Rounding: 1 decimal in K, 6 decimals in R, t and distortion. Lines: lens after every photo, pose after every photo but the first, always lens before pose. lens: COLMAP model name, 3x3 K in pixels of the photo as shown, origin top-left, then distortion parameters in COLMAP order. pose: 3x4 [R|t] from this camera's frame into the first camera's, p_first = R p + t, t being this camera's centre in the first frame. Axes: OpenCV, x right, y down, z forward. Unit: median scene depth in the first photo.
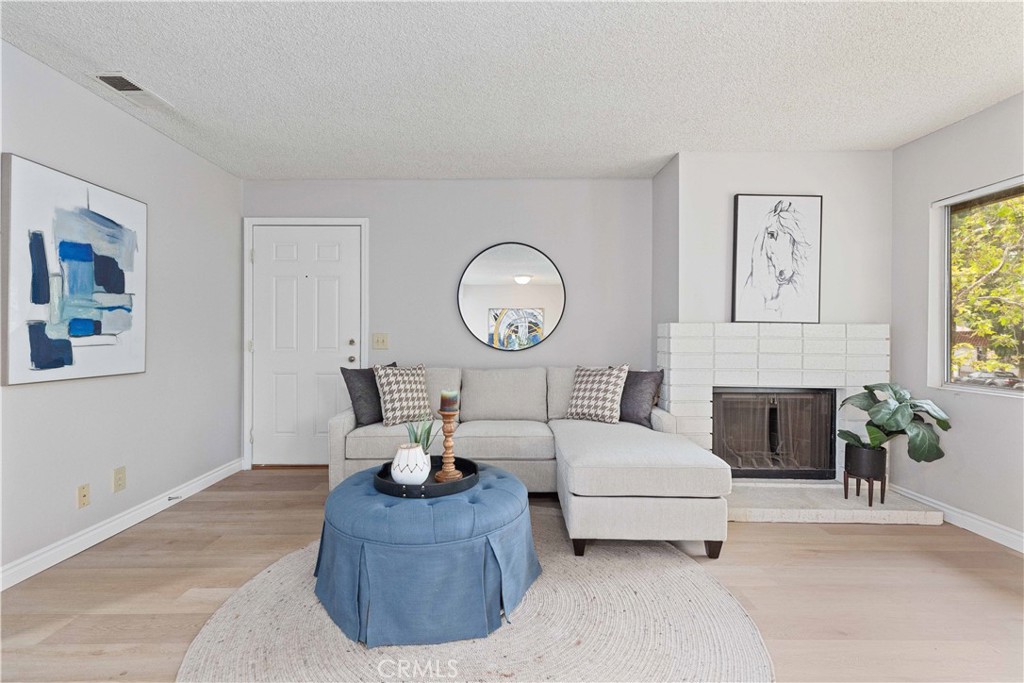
lens RADIAL K [[459.7, 0, 505.6], [0, 459.7, 337.9], [0, 0, 1]] dist [0.007328, -0.000250]
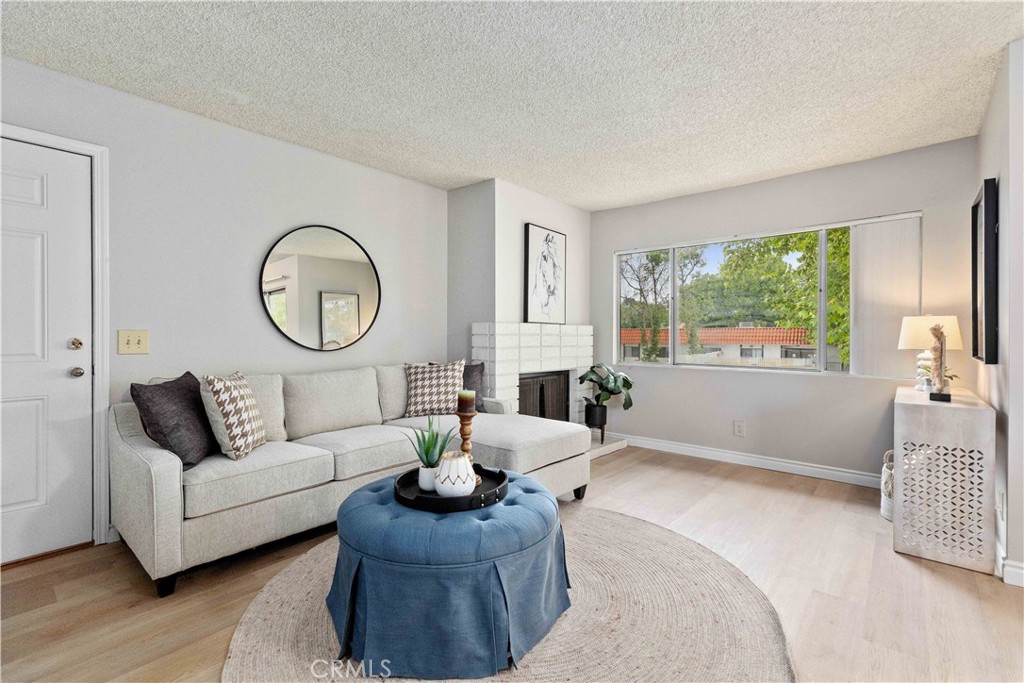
lens RADIAL K [[459.7, 0, 505.6], [0, 459.7, 337.9], [0, 0, 1]] dist [0.007328, -0.000250]
pose [[0.659483, -0.007541, 0.751682, -0.504626], [0.005709, 0.999971, 0.005023, 0.001631], [-0.751698, 0.000979, 0.659507, 0.204521]]
